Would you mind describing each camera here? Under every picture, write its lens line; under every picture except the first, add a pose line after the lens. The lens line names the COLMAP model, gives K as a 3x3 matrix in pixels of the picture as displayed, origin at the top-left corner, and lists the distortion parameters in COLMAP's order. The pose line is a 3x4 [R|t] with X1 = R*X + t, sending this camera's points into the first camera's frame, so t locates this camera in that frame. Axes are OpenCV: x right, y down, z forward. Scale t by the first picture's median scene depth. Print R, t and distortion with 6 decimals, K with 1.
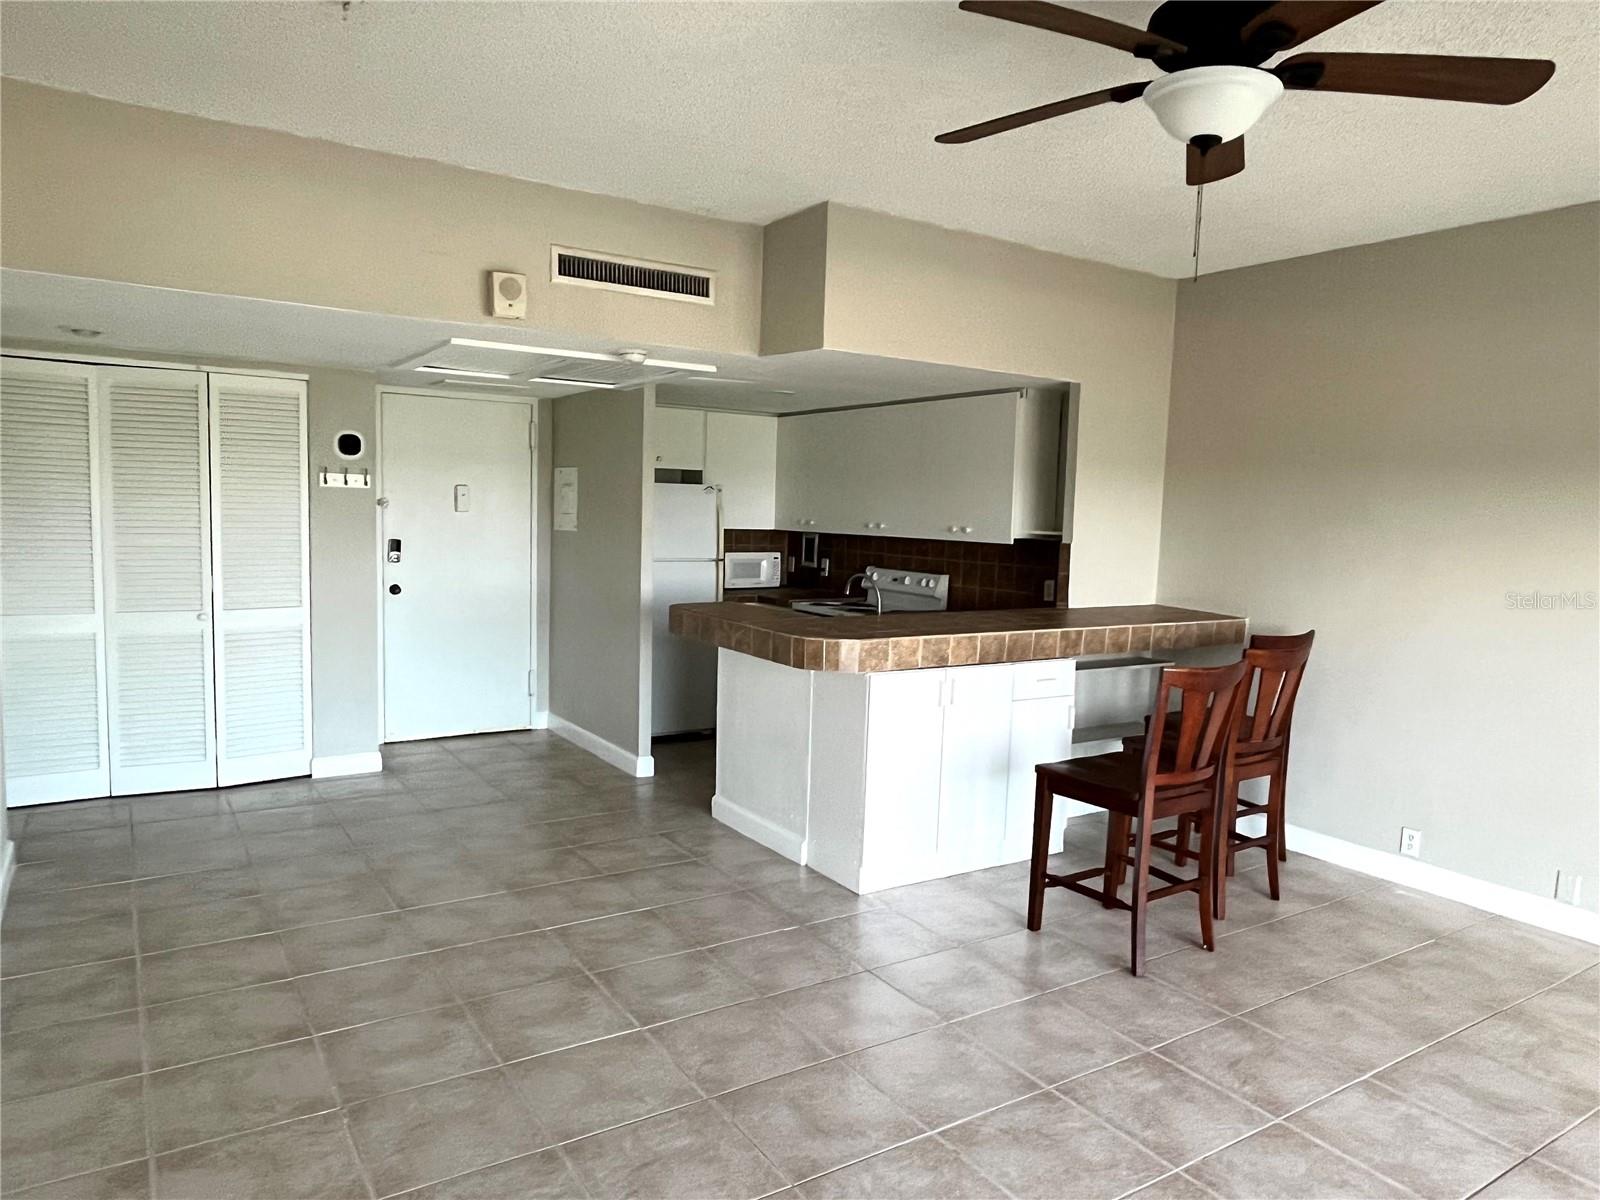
lens RADIAL K [[1050.4, 0, 798.2], [0, 1050.4, 608.0], [0, 0, 1]] dist [-0.004393, -0.001478]
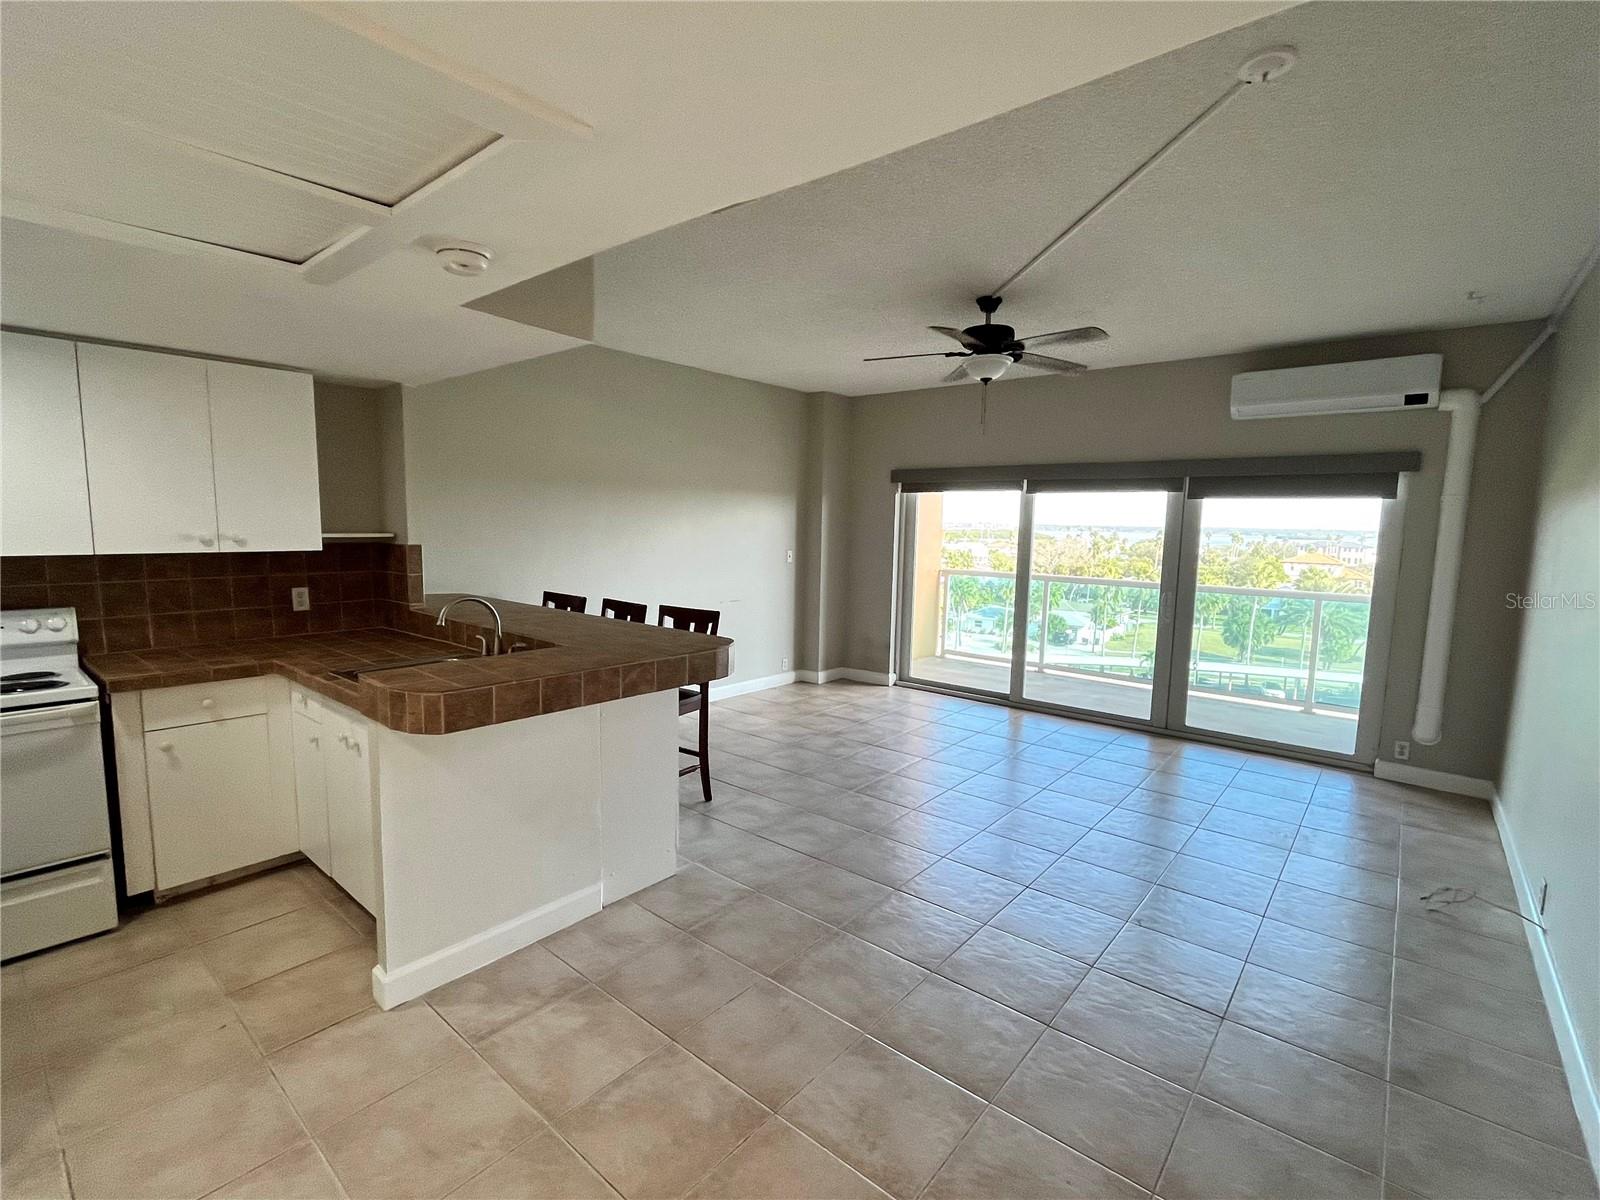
lens RADIAL K [[735.0, 0, 795.7], [0, 735.0, 604.8], [0, 0, 1]] dist [-0.000281, -0.000940]
pose [[-0.290213, -0.144782, 0.945946, -0.574730], [0.063185, 0.983433, 0.169904, -0.109793], [-0.954874, 0.109078, -0.276257, 0.917624]]
